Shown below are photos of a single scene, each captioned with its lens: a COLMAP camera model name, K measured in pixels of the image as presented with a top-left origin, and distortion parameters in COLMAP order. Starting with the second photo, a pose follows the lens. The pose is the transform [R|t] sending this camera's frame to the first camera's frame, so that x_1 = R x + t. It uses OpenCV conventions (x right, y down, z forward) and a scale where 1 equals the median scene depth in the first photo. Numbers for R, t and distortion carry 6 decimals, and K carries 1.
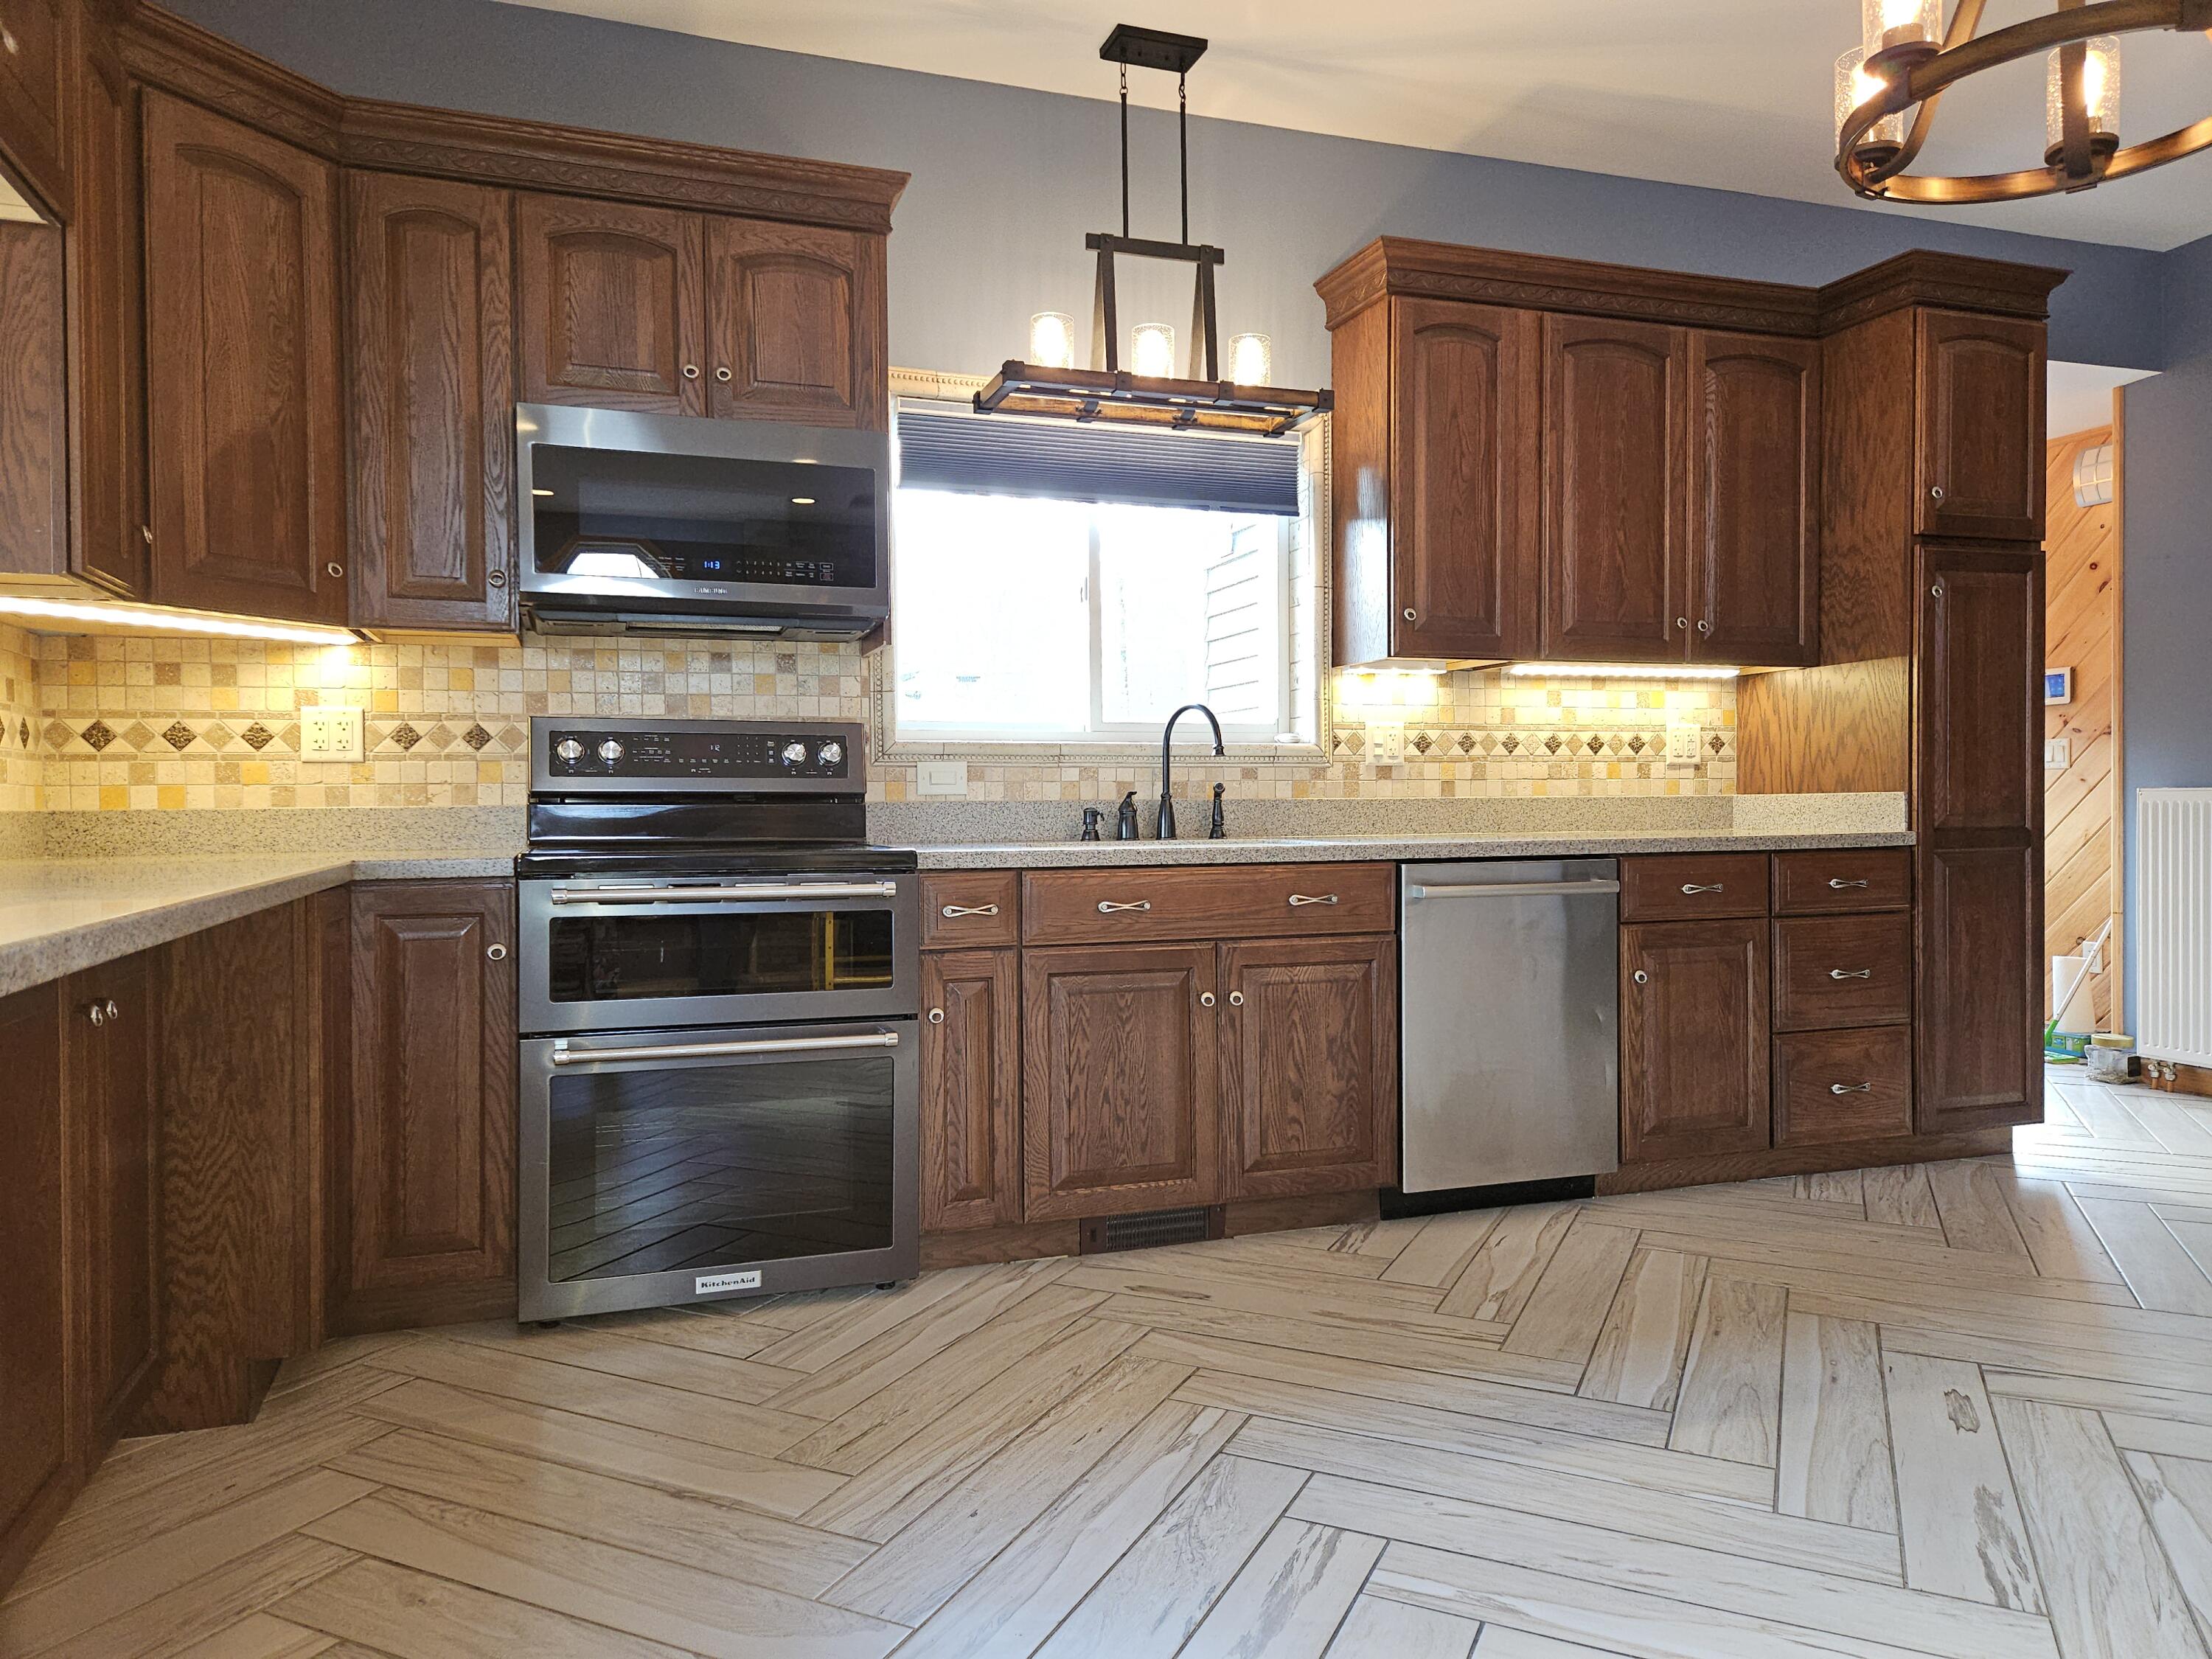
lens RADIAL K [[1491.9, 0, 1071.7], [0, 1491.9, 830.1], [0, 0, 1]] dist [0.066974, -0.052685]
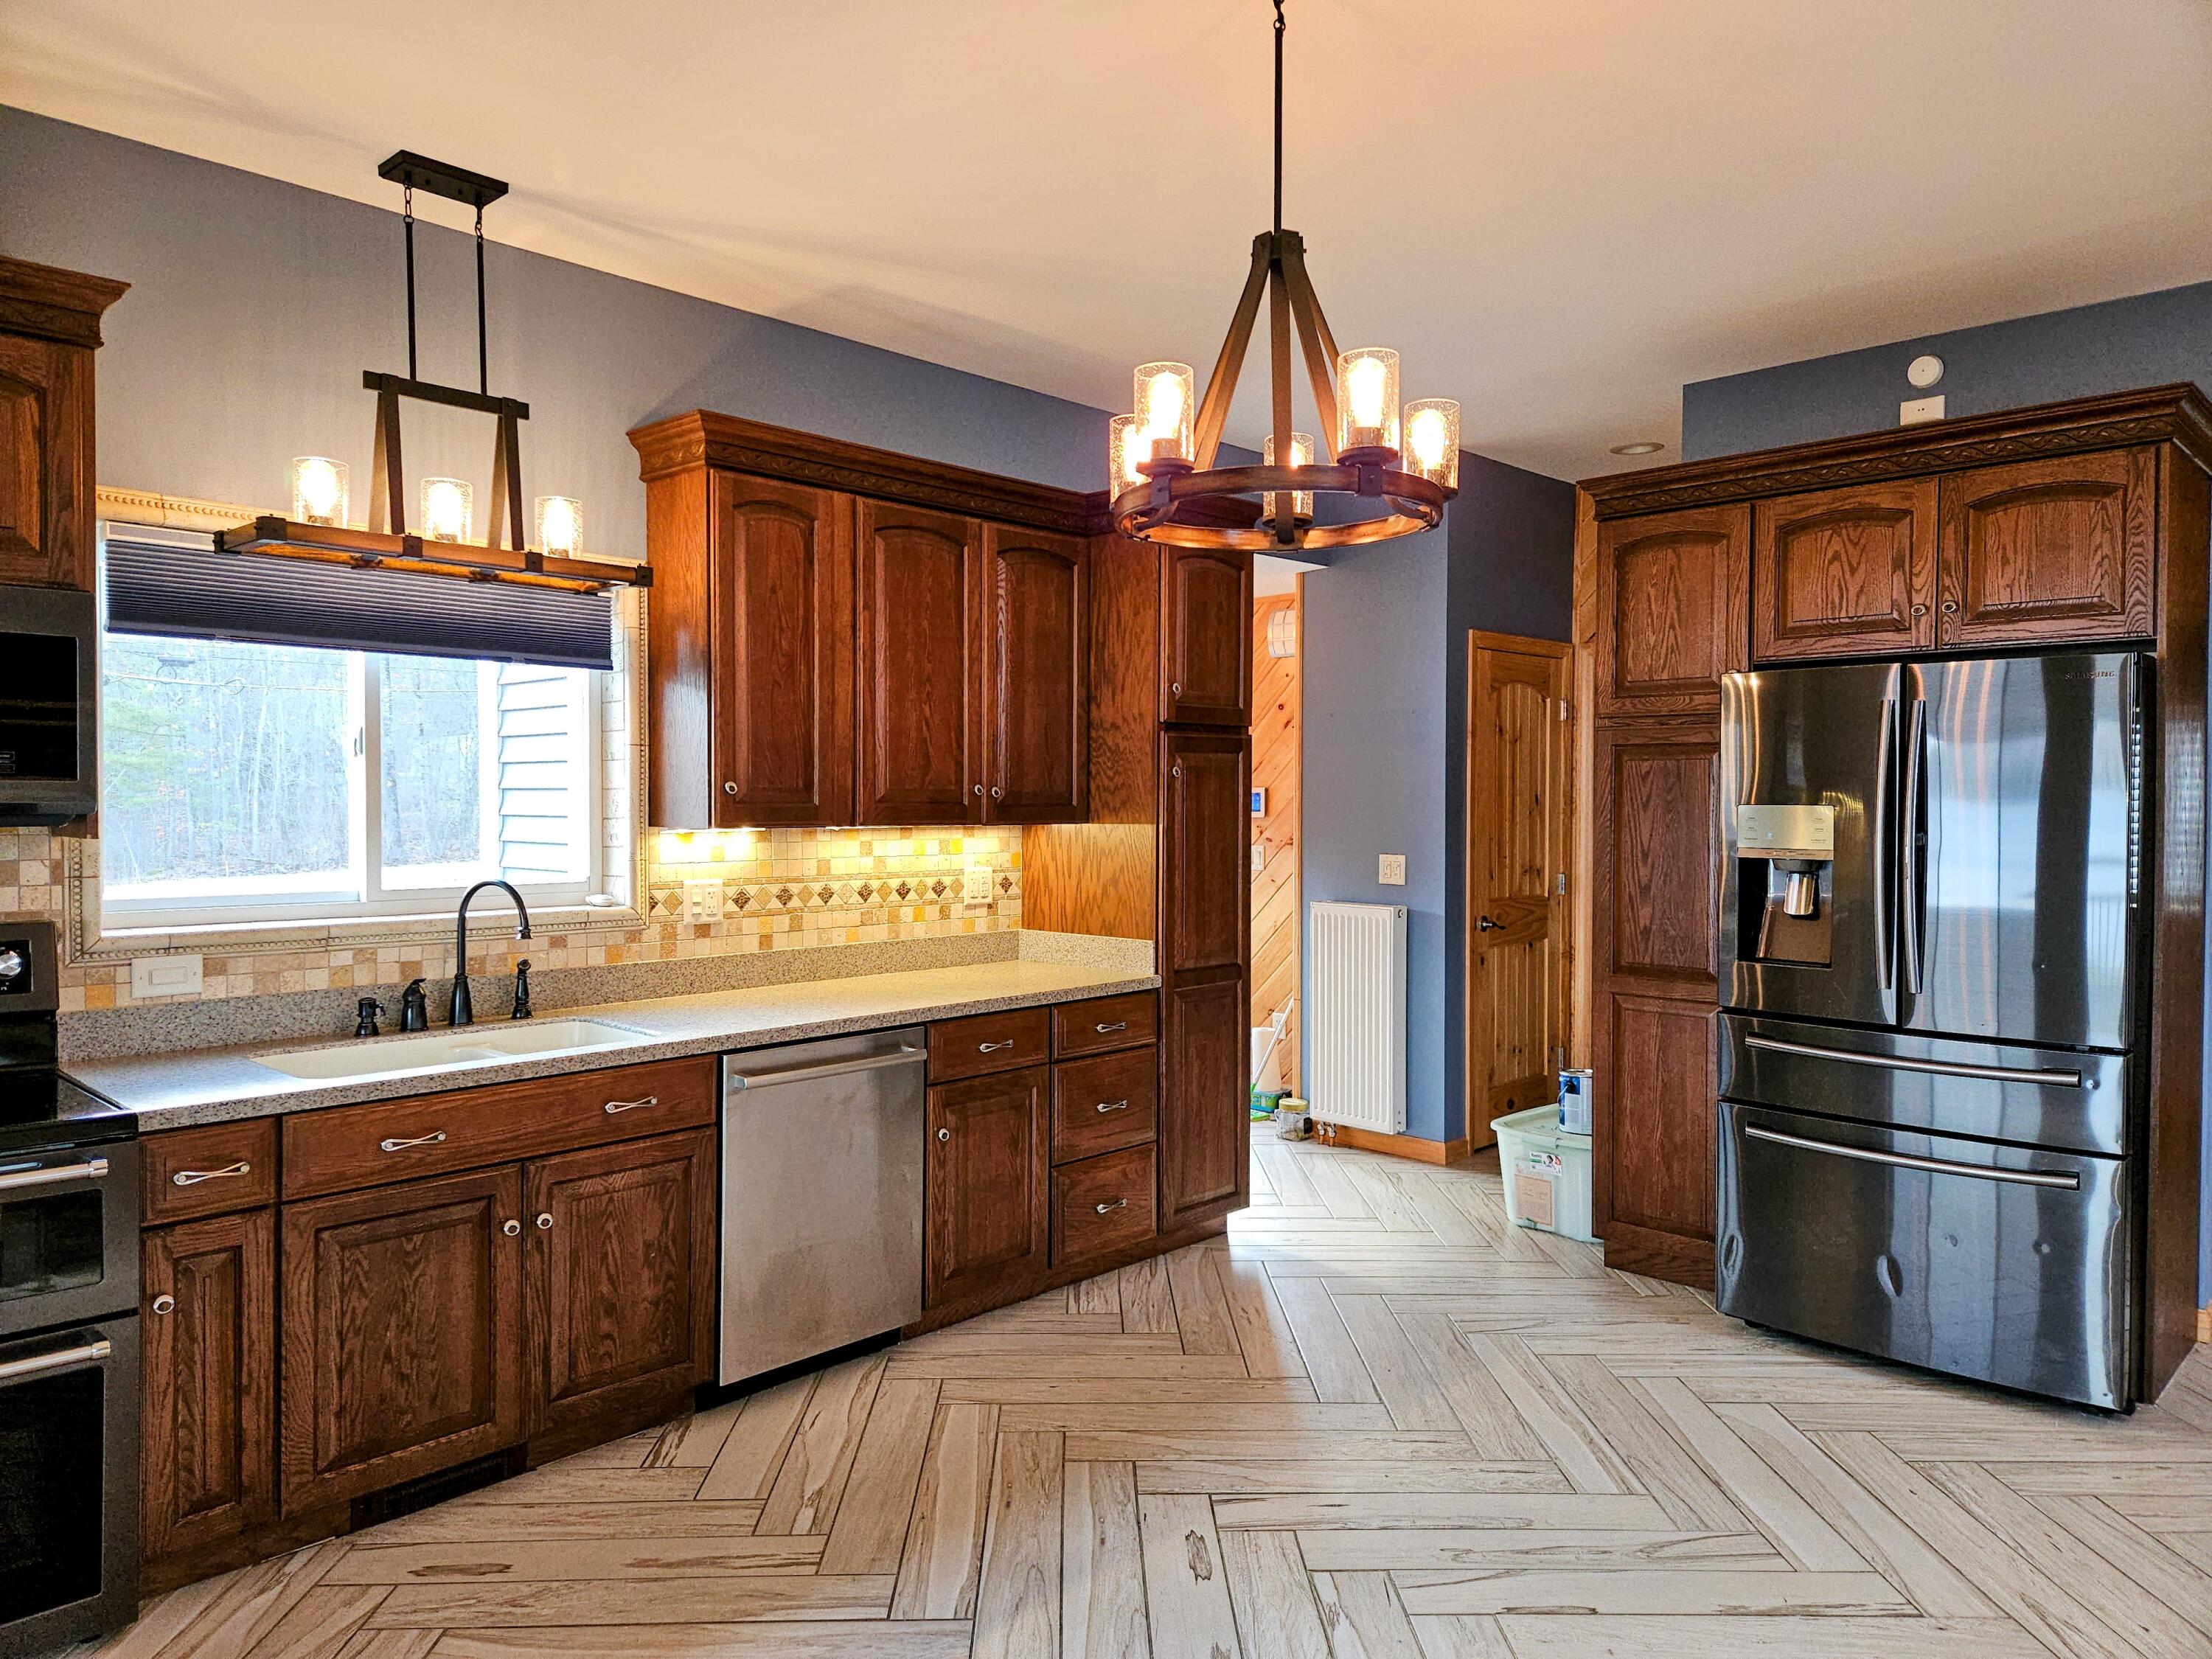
lens RADIAL K [[1491.9, 0, 1107.6], [0, 1491.9, 831.6], [0, 0, 1]] dist [0.066974, -0.052685]
pose [[0.886490, 0.003265, 0.462737, -0.014255], [-0.004254, 0.999990, 0.001094, -0.121360], [-0.462729, -0.002939, 0.886495, -0.002380]]
